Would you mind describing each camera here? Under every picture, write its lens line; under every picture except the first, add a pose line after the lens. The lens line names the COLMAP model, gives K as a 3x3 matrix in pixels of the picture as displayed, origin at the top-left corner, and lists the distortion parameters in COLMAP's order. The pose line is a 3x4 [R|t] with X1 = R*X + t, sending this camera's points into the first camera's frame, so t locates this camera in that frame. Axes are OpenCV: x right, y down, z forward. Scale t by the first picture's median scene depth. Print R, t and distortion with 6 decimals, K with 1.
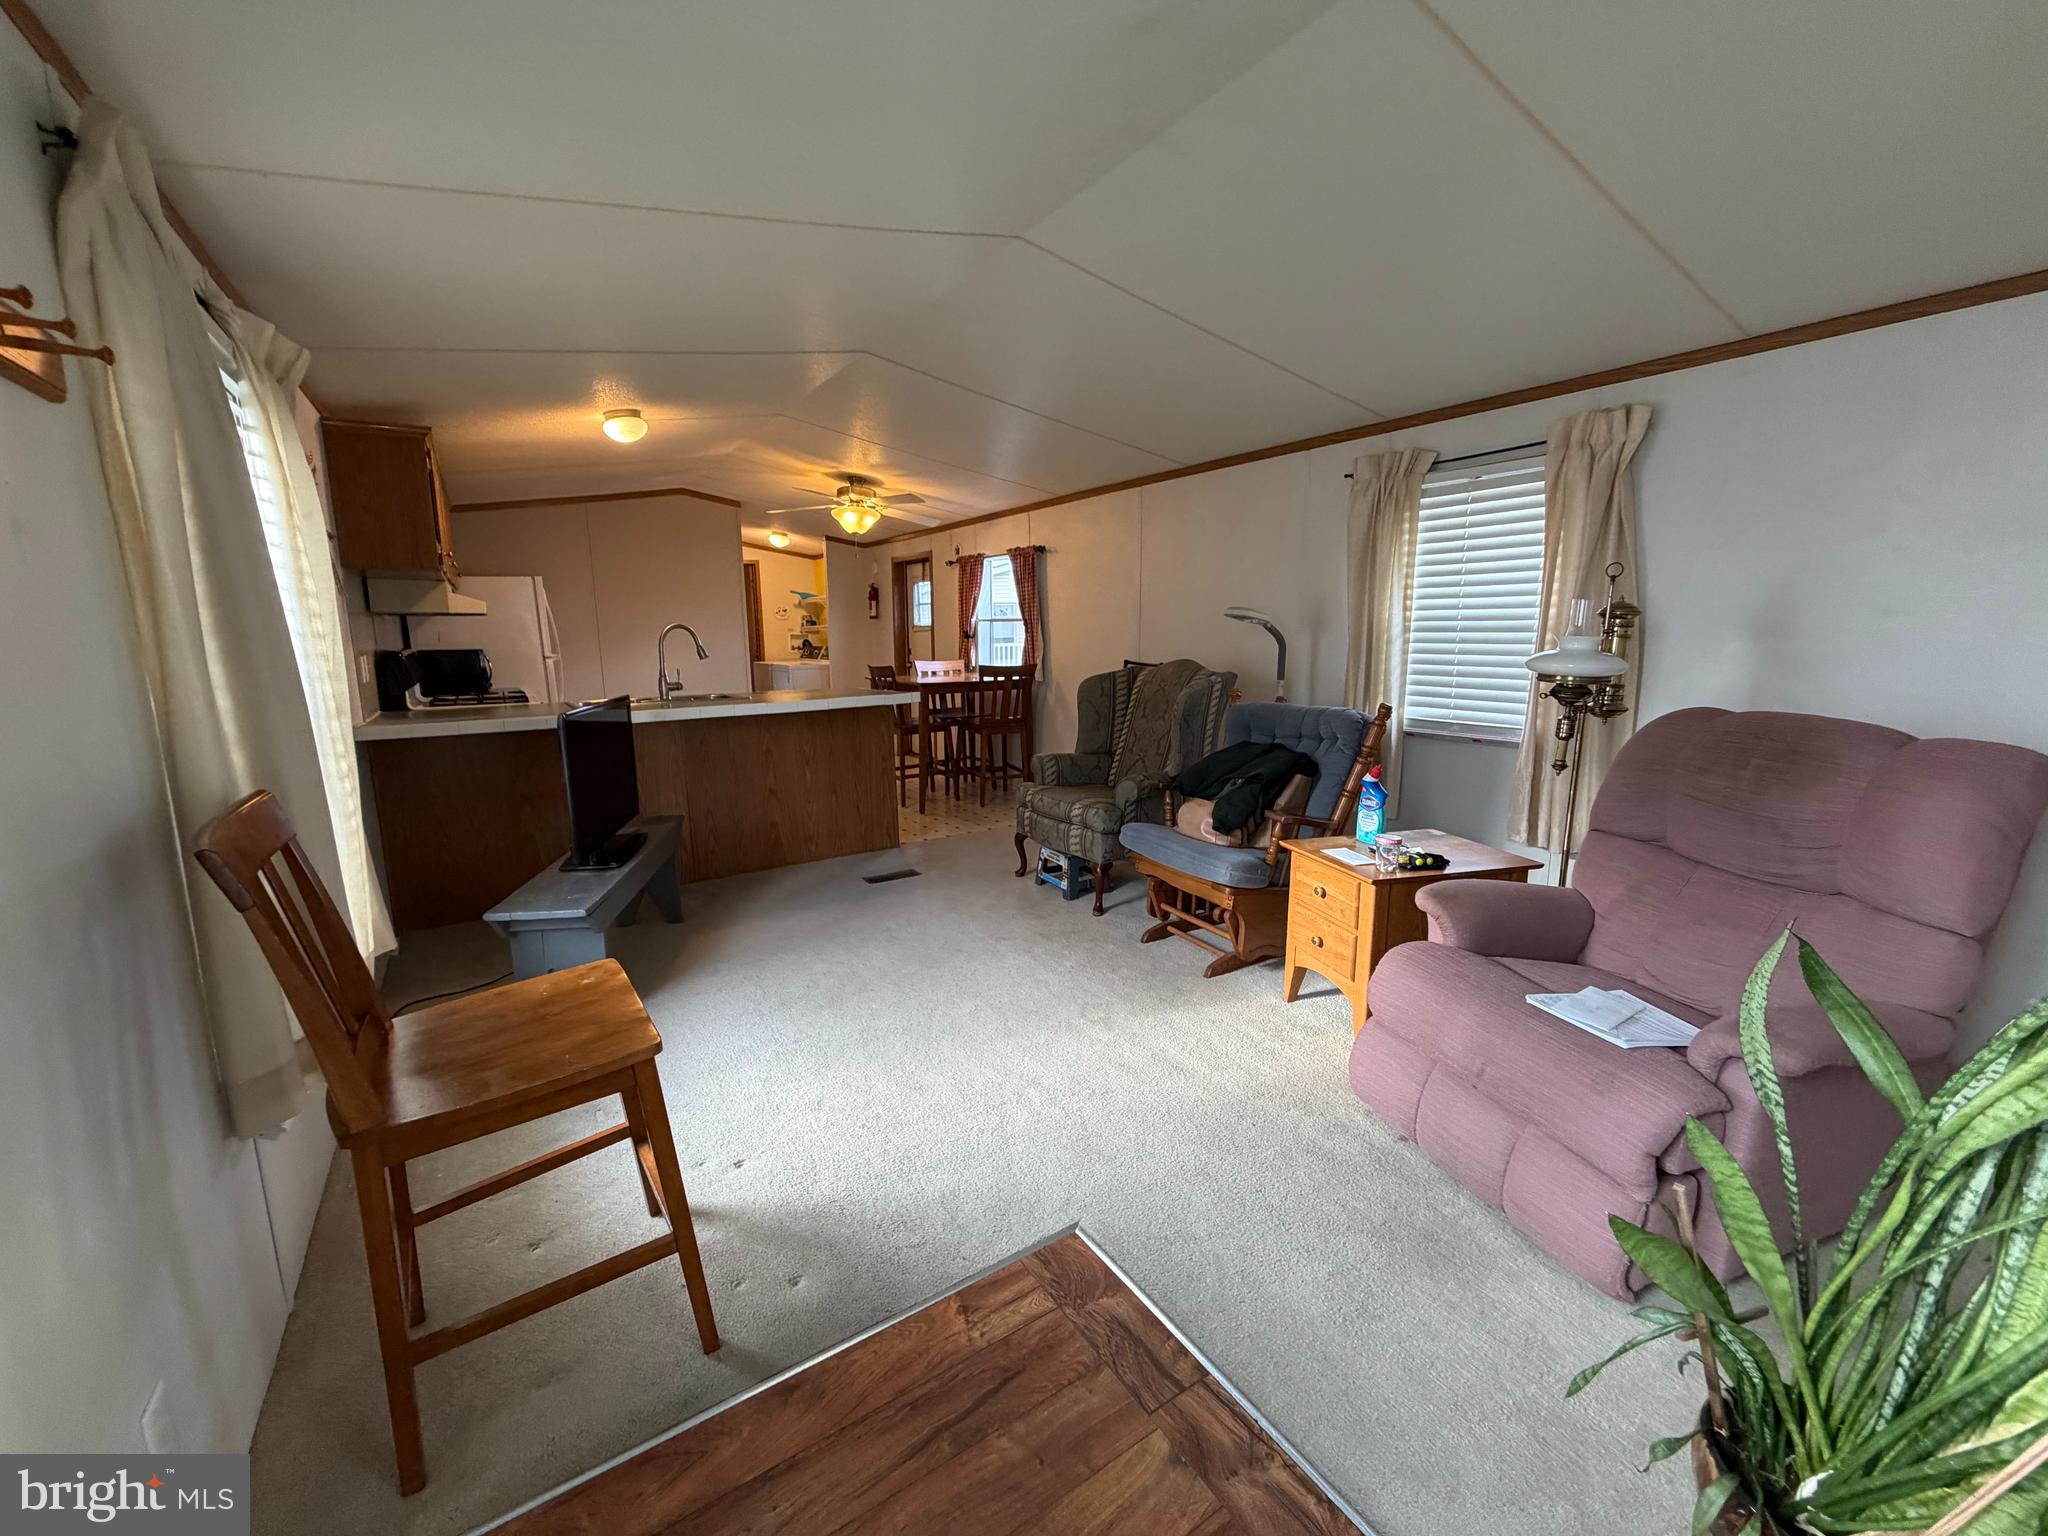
lens RADIAL K [[809.9, 0, 1017.4], [0, 809.9, 767.7], [0, 0, 1]] dist [-0.004958, 0.000671]
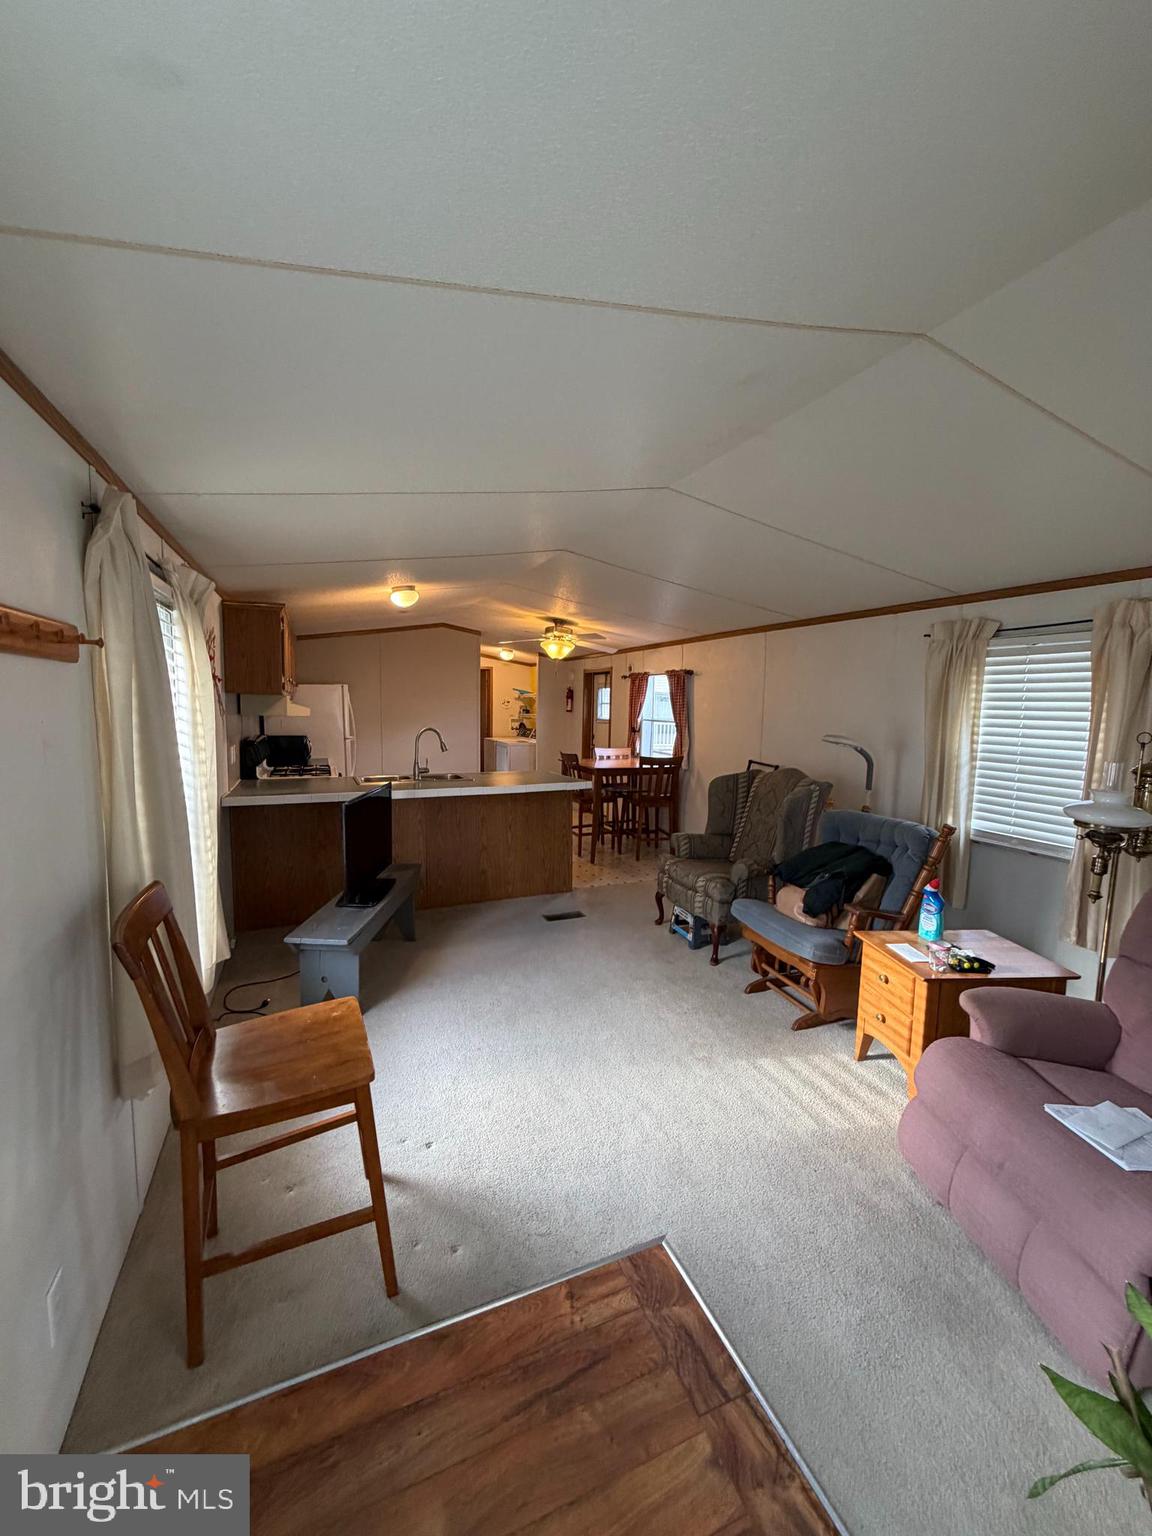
lens RADIAL K [[607.5, 0, 576.0], [0, 607.5, 762.3], [0, 0, 1]] dist [-0.004958, 0.000671]
pose [[0.984494, 0.043582, -0.169916, 0.054612], [-0.055821, 0.996127, -0.067928, -0.108504], [0.166298, 0.076359, 0.983115, -0.045229]]
